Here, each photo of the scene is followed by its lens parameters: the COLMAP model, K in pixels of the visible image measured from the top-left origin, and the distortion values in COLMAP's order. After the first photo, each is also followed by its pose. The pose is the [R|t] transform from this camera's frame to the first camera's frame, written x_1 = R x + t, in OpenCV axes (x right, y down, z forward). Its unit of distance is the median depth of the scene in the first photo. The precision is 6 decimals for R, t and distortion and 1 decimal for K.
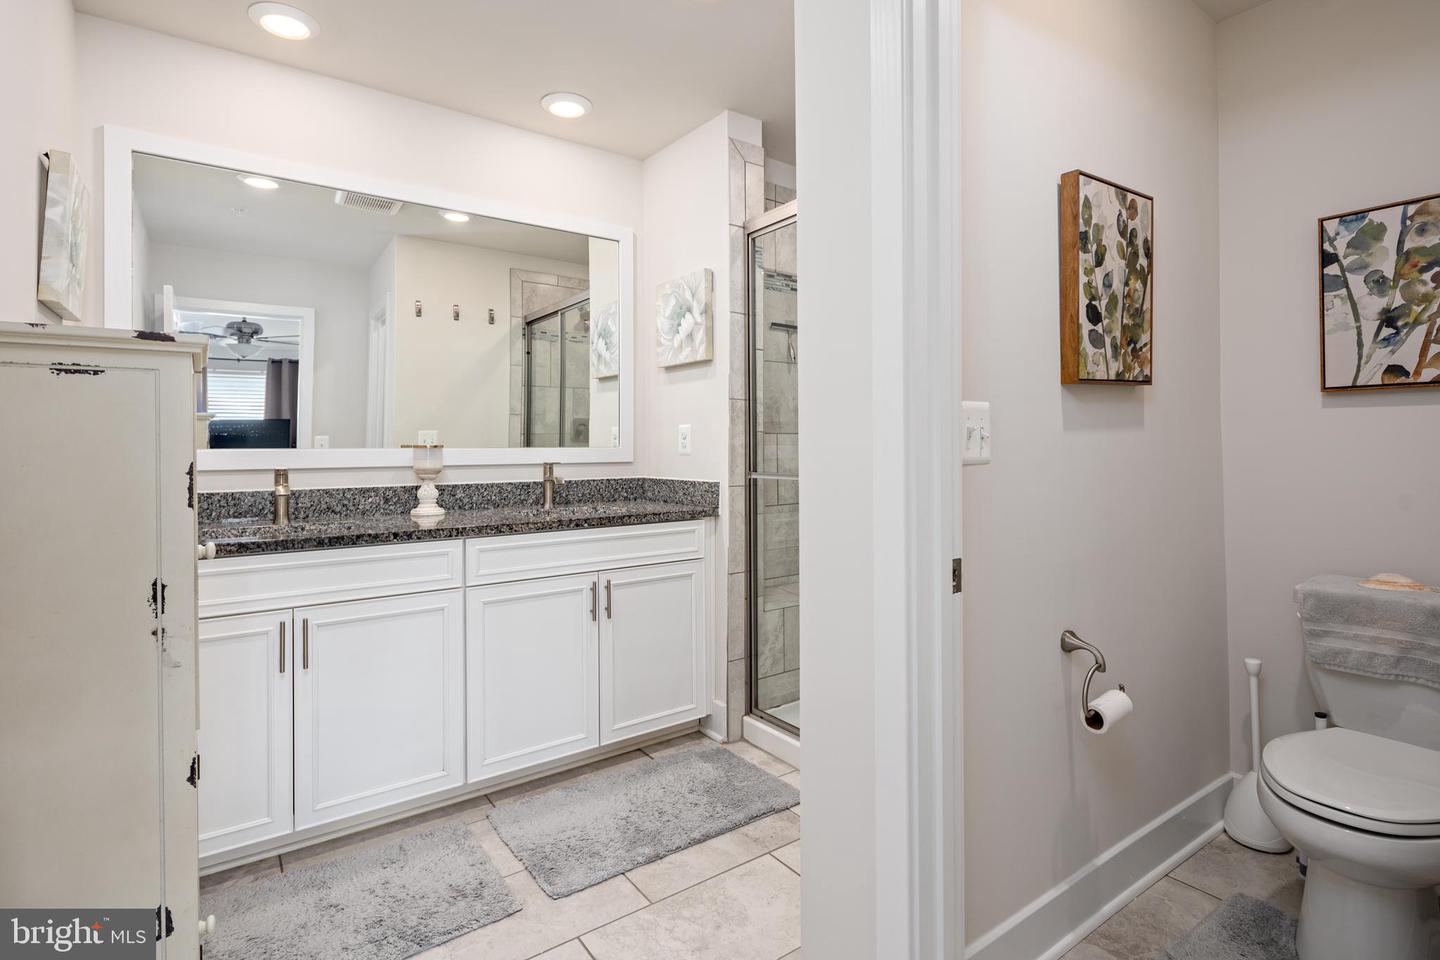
lens RADIAL K [[700.9, 0, 716.1], [0, 700.9, 443.4], [0, 0, 1]] dist [-0.000171, -0.003501]
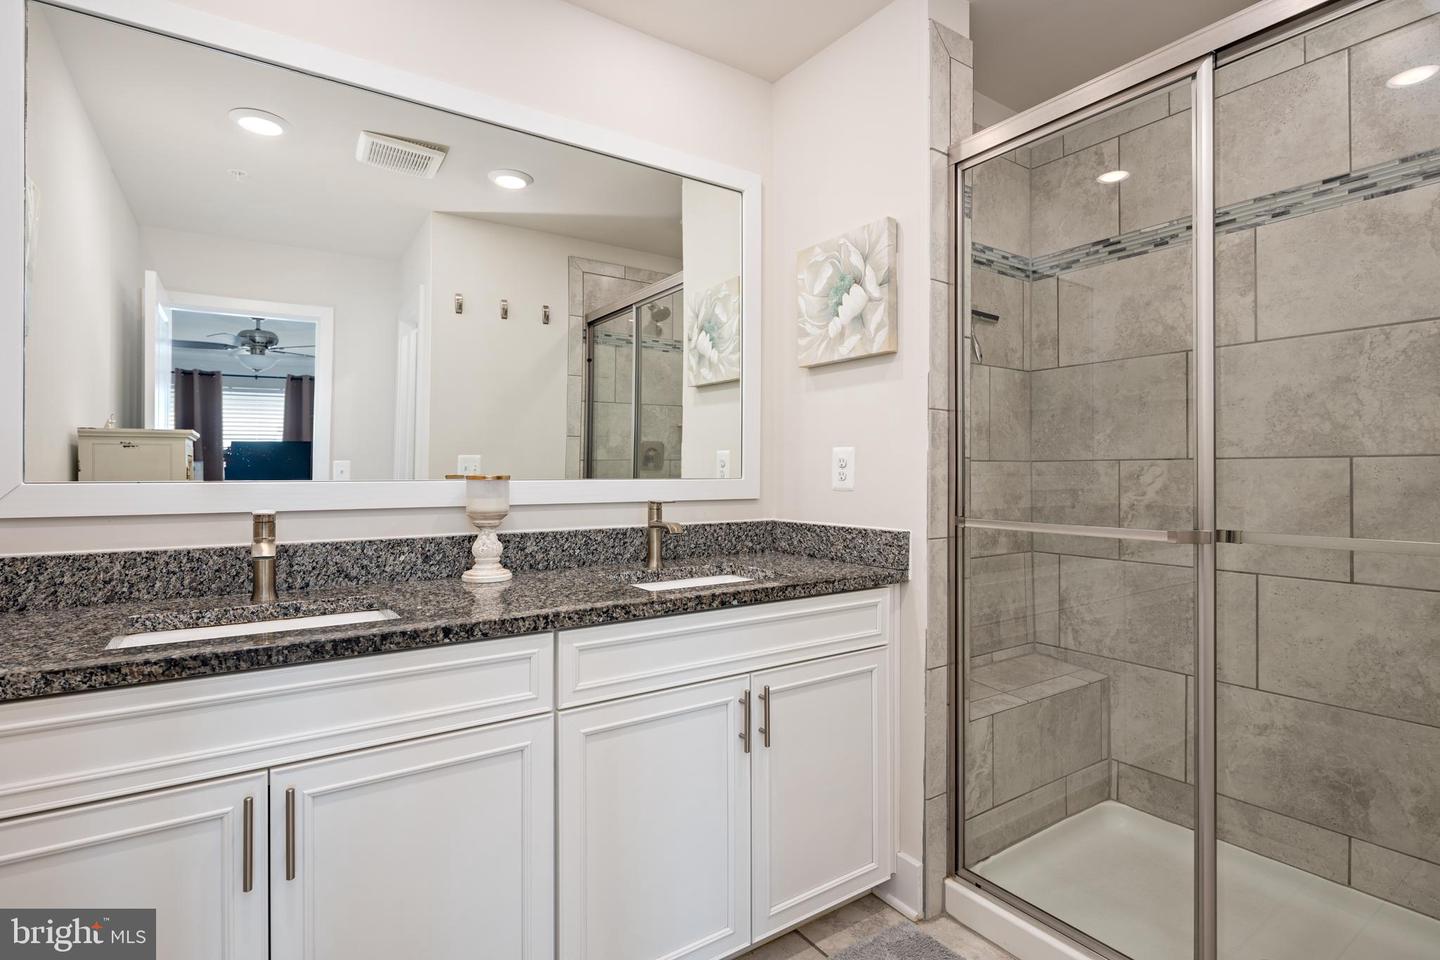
lens RADIAL K [[700.9, 0, 712.9], [0, 700.9, 472.4], [0, 0, 1]] dist [-0.000171, -0.003501]
pose [[0.999391, 0.005372, -0.034488, -0.162137], [-0.005243, 0.999979, 0.003824, -0.003791], [0.034507, -0.003641, 0.999398, 0.317574]]
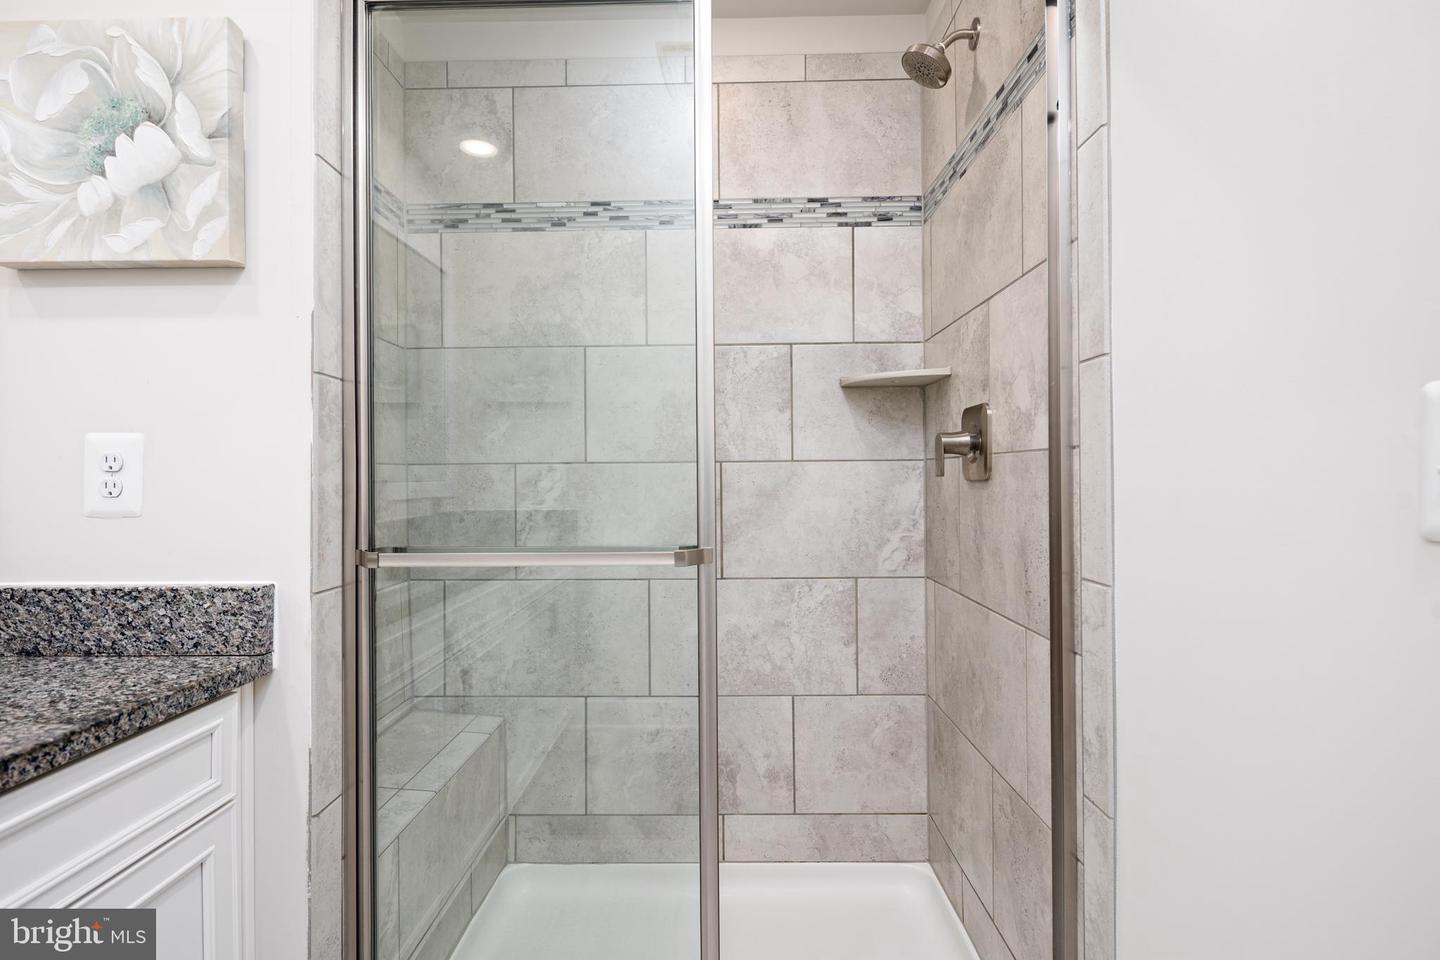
lens RADIAL K [[700.9, 0, 715.0], [0, 700.9, 471.2], [0, 0, 1]] dist [-0.000171, -0.003501]
pose [[0.599359, 0.005974, 0.800458, -0.159286], [-0.000153, 0.999973, -0.007348, -0.004614], [-0.800480, 0.004281, 0.599344, 0.573485]]
